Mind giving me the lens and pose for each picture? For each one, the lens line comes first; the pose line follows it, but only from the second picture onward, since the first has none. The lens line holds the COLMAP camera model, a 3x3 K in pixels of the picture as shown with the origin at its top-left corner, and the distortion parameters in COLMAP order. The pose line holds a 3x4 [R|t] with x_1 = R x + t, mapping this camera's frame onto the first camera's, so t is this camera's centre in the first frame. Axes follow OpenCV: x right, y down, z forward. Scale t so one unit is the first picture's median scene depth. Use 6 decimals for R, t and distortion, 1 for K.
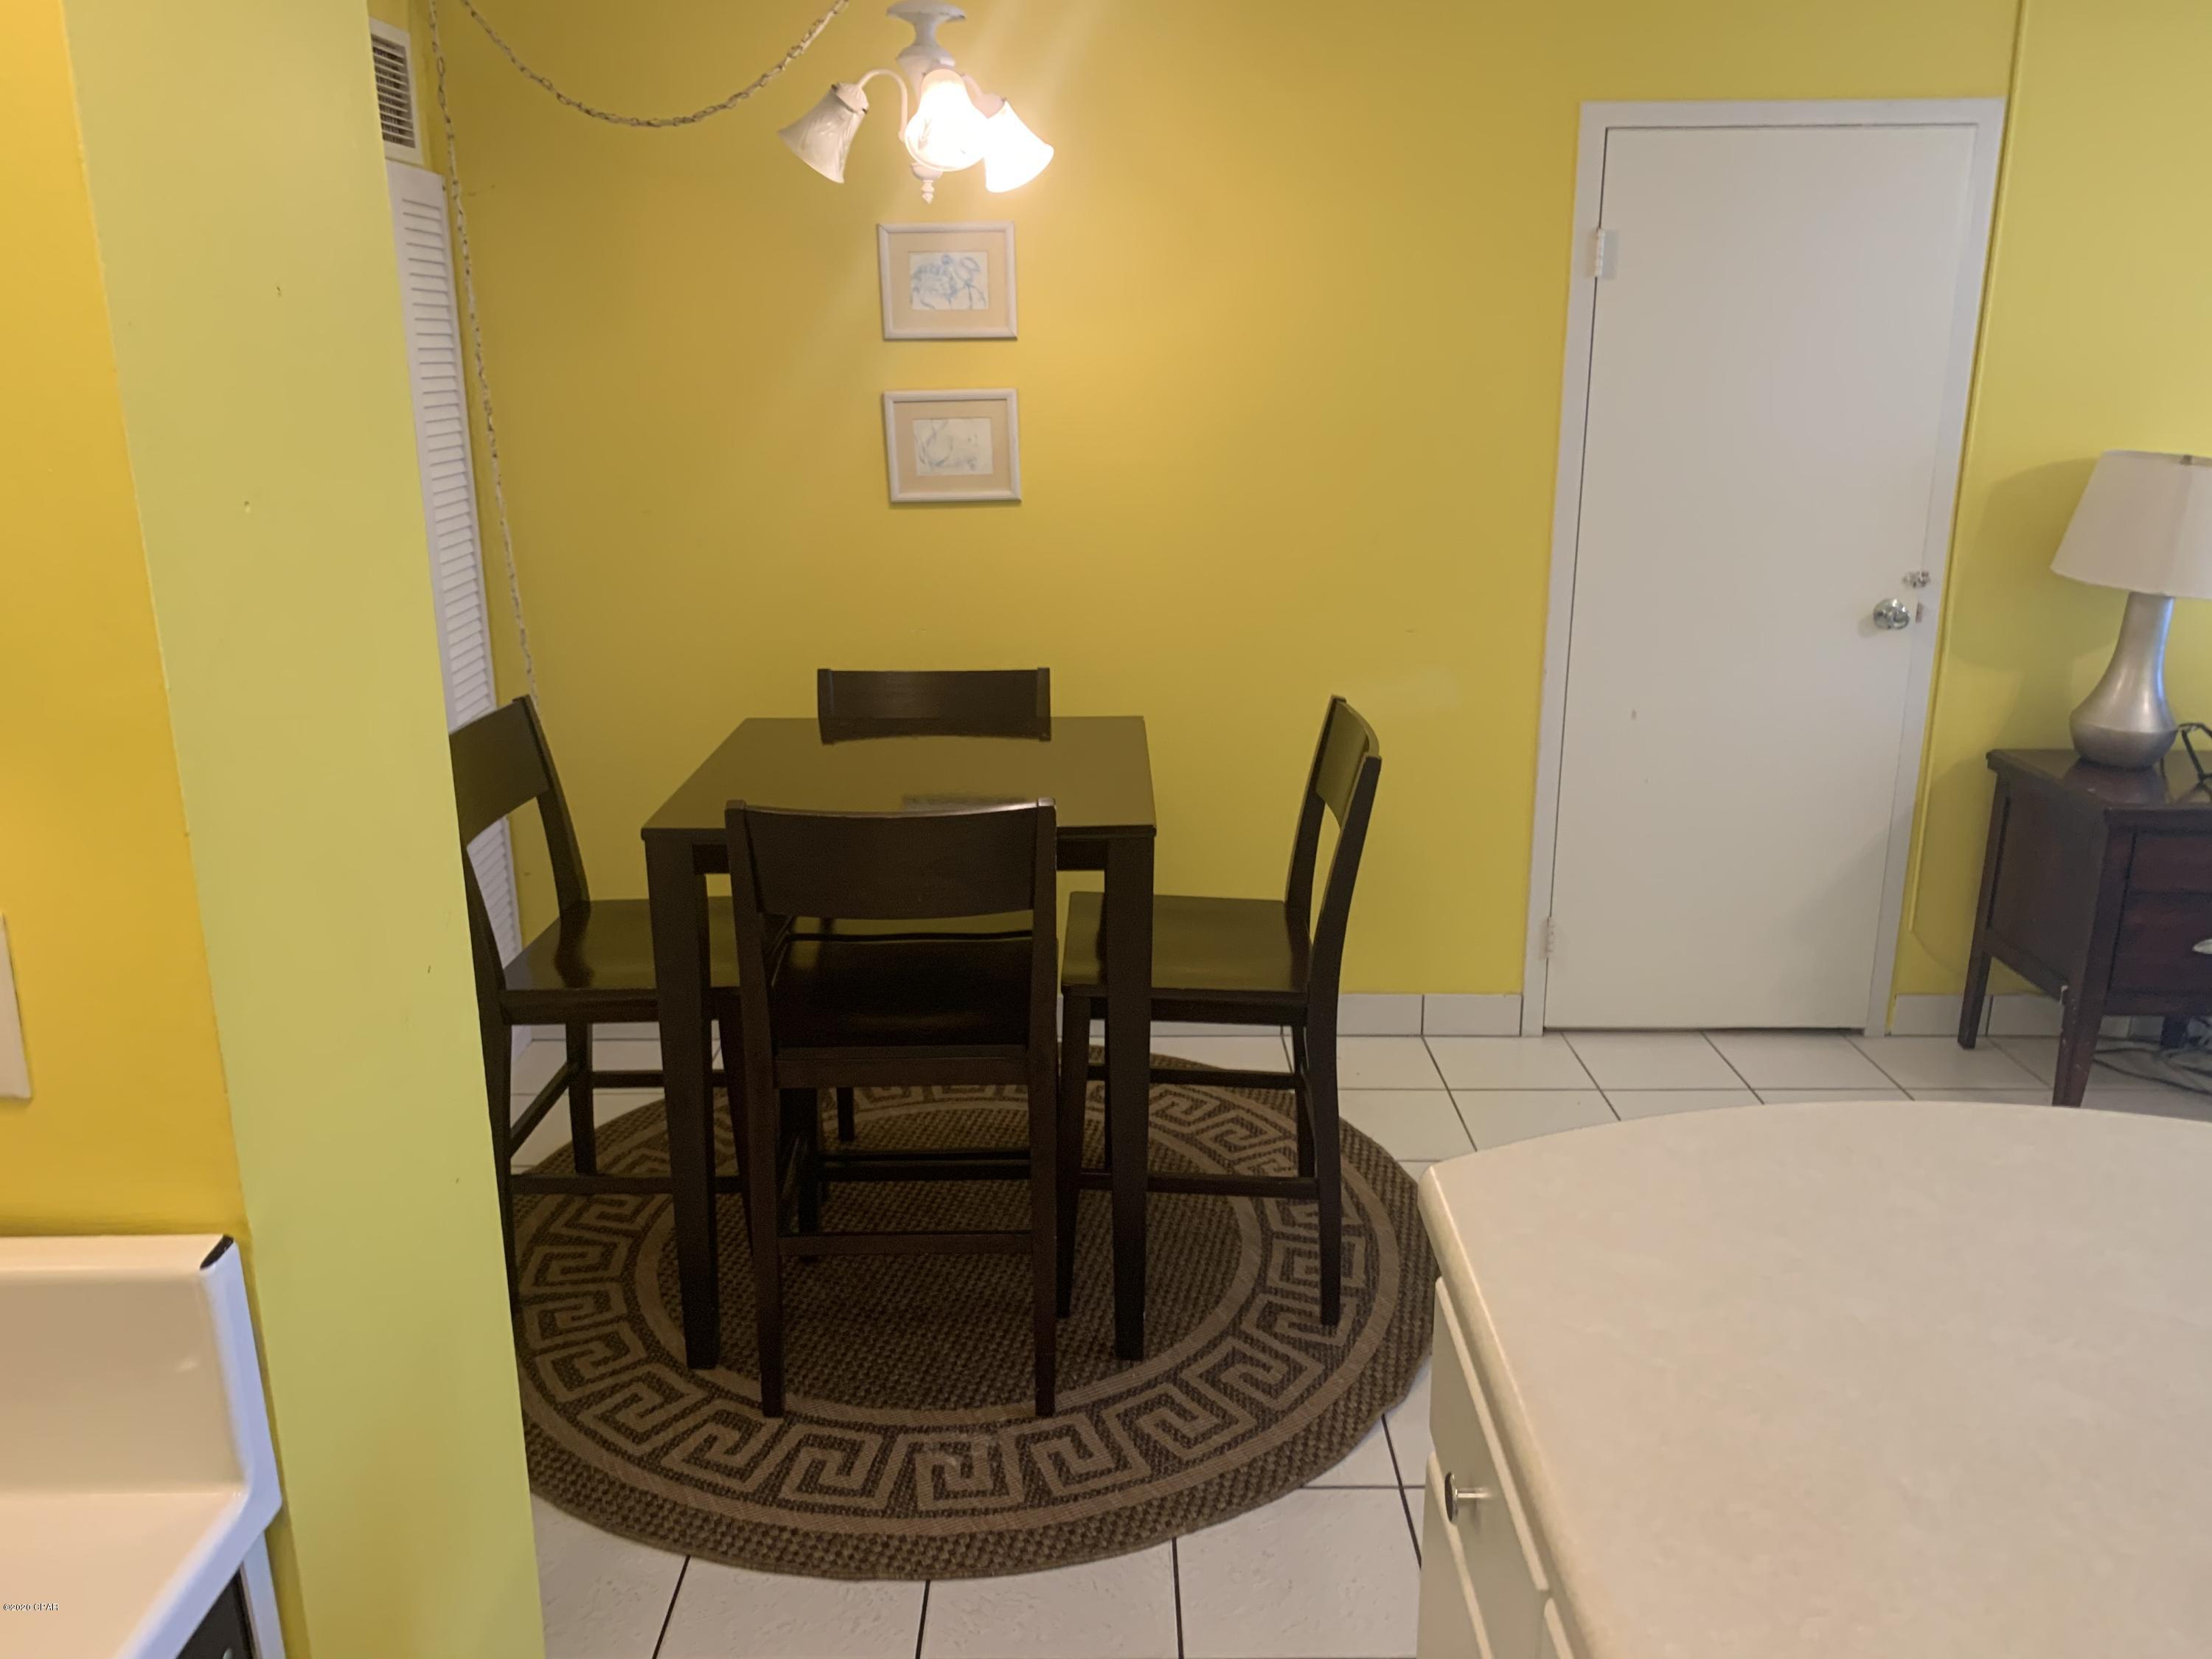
lens RADIAL K [[1693.7, 0, 1103.1], [0, 1693.7, 798.7], [0, 0, 1]] dist [0.048371, -0.055563]
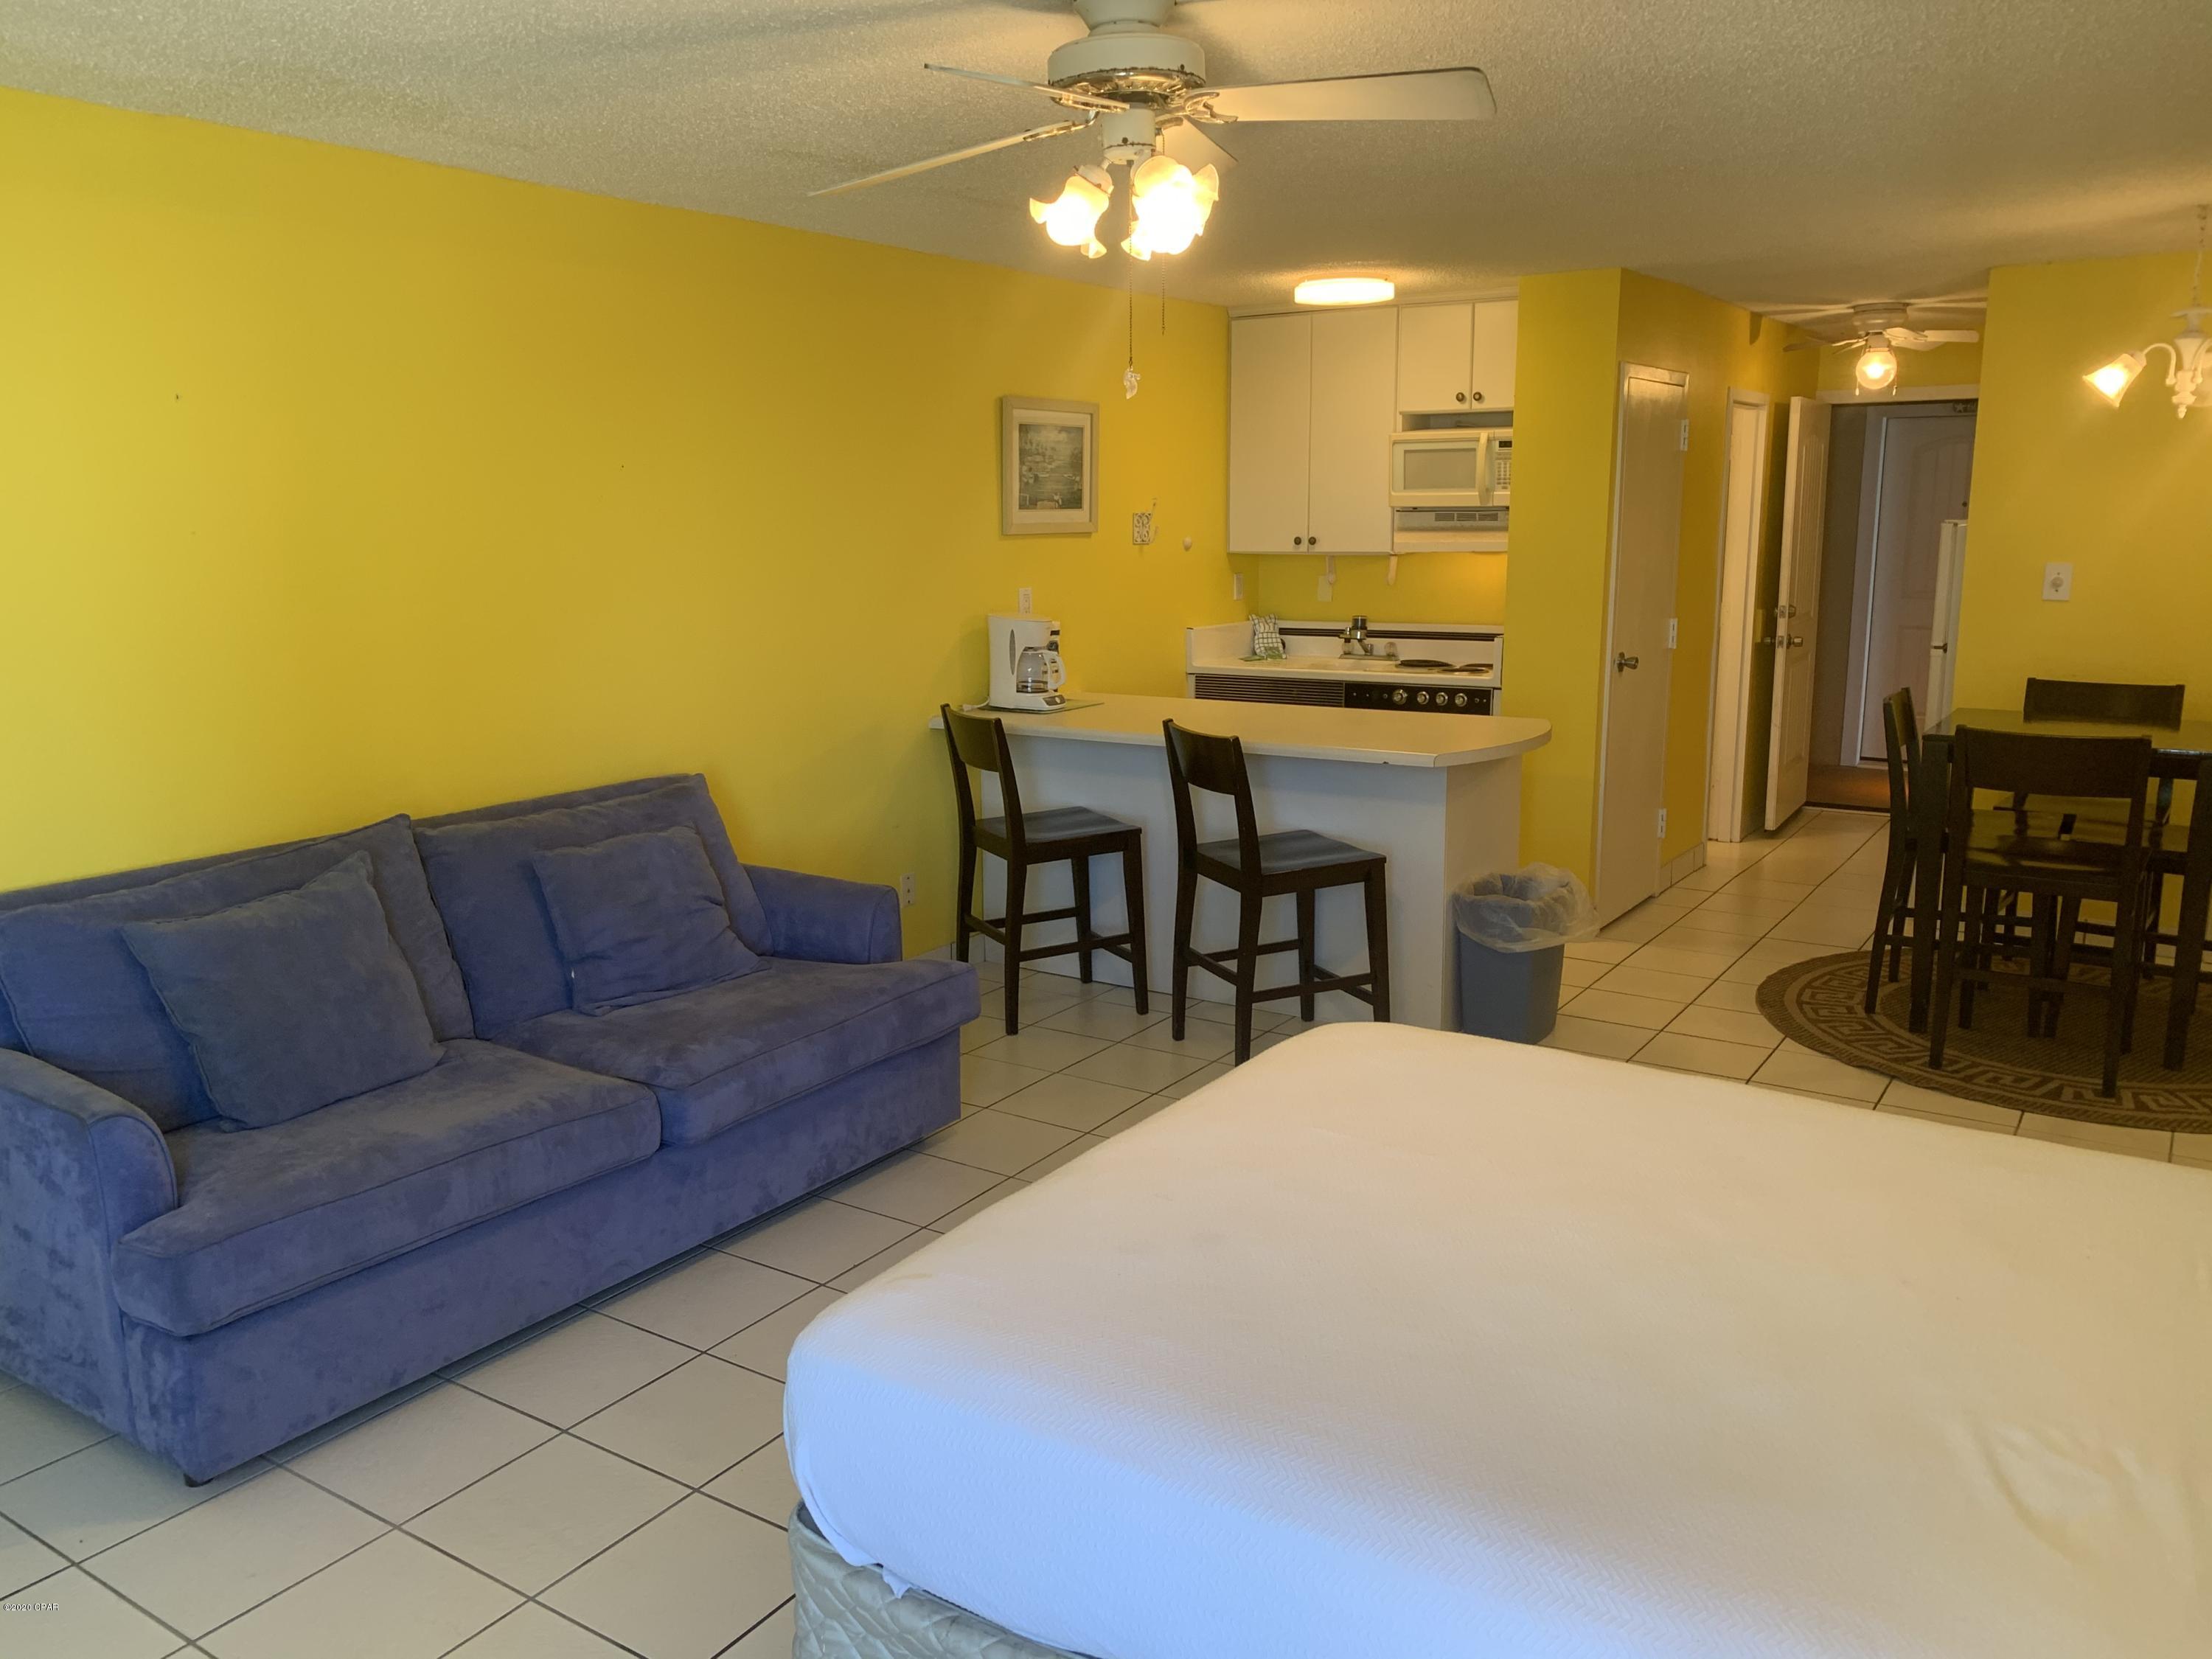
lens RADIAL K [[1693.7, 0, 1096.8], [0, 1693.7, 816.3], [0, 0, 1]] dist [0.048371, -0.055563]
pose [[-0.553667, 0.157126, -0.817780, 2.115912], [-0.215067, 0.921740, 0.322709, -0.316724], [0.804487, 0.354551, -0.476545, 1.148095]]
